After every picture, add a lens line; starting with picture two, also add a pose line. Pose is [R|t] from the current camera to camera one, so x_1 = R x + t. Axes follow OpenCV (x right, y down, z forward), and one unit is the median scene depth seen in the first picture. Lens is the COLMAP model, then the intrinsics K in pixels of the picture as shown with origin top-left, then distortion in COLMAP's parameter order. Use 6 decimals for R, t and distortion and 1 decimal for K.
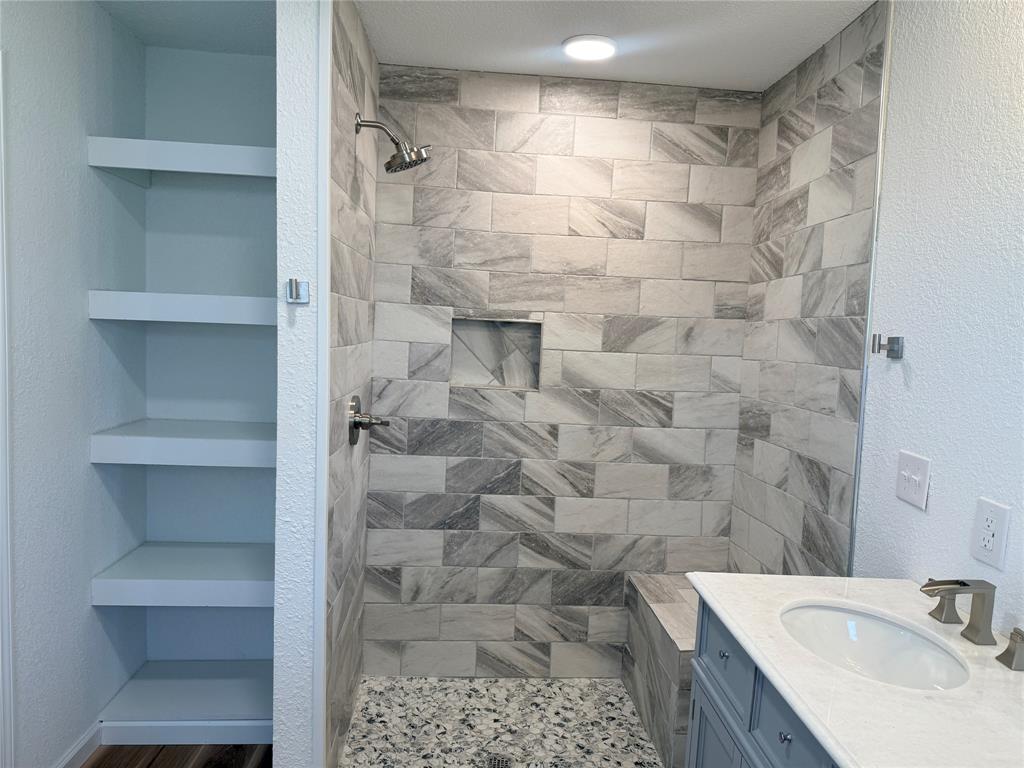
lens RADIAL K [[716.7, 0, 520.6], [0, 716.7, 383.3], [0, 0, 1]] dist [0.071755, -0.104312]
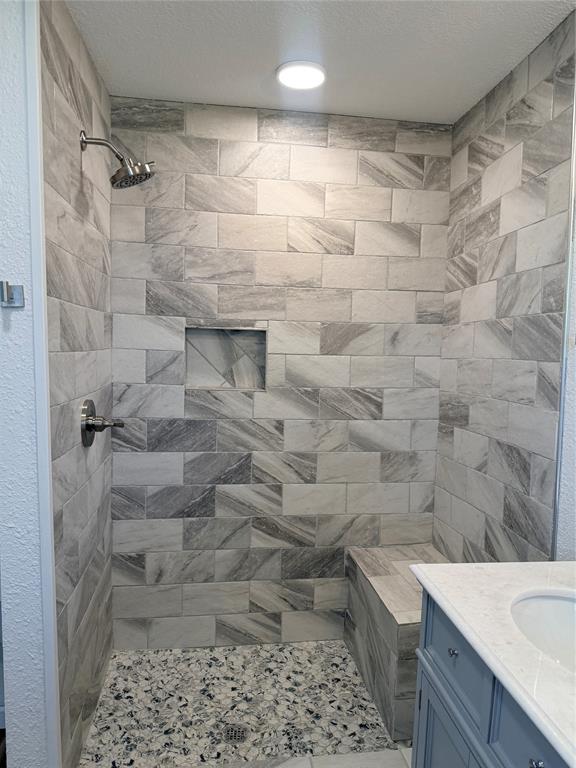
lens RADIAL K [[537.5, 0, 289.4], [0, 537.5, 389.0], [0, 0, 1]] dist [0.071755, -0.104312]
pose [[0.997963, -0.027347, 0.057629, 0.015533], [0.027147, 0.999622, 0.004256, 0.005249], [-0.057723, -0.002683, 0.998329, 0.161404]]
